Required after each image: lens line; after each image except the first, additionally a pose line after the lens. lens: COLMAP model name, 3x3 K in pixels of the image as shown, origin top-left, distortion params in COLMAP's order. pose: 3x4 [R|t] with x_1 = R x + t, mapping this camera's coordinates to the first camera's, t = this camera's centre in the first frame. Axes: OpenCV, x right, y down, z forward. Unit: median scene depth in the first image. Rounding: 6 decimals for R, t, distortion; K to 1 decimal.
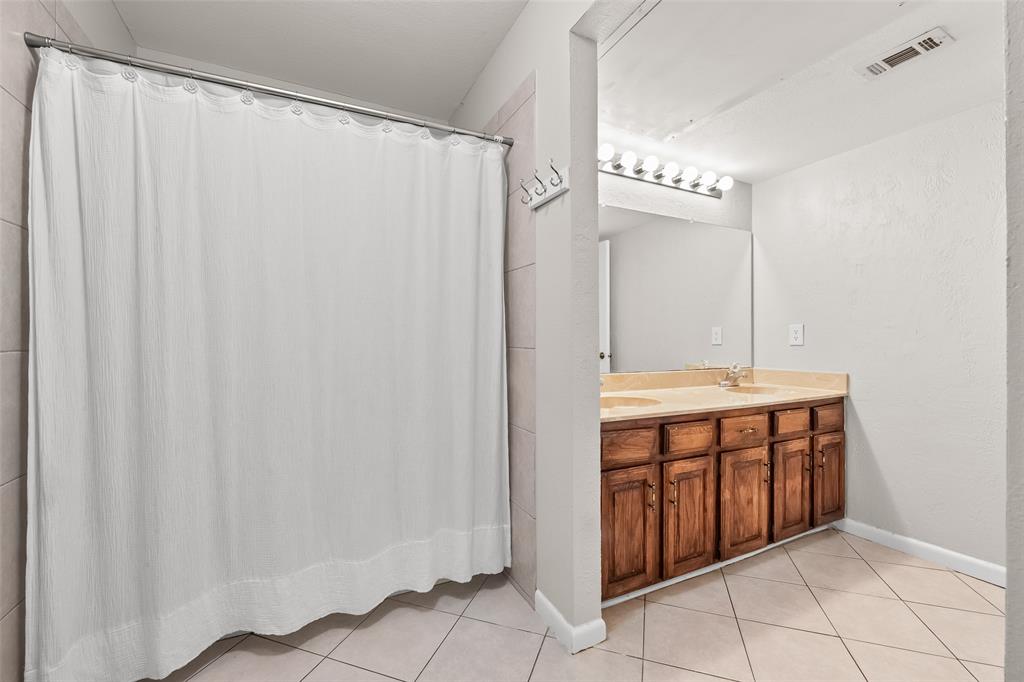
lens RADIAL K [[414.4, 0, 512.0], [0, 414.4, 341.0], [0, 0, 1]] dist [-0.009052, -0.000145]
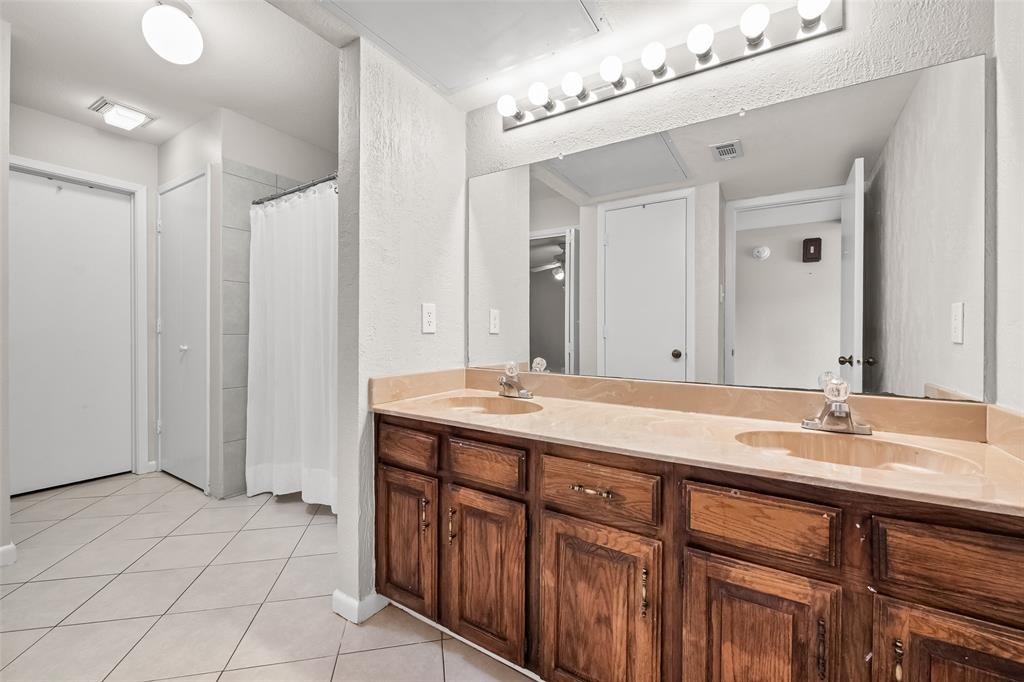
lens RADIAL K [[414.4, 0, 512.0], [0, 414.4, 341.0], [0, 0, 1]] dist [-0.009052, -0.000145]
pose [[0.528856, 0.021510, -0.848439, 1.060165], [-0.010500, 0.999768, 0.018801, 0.004771], [0.848647, -0.001034, 0.528959, 0.656508]]
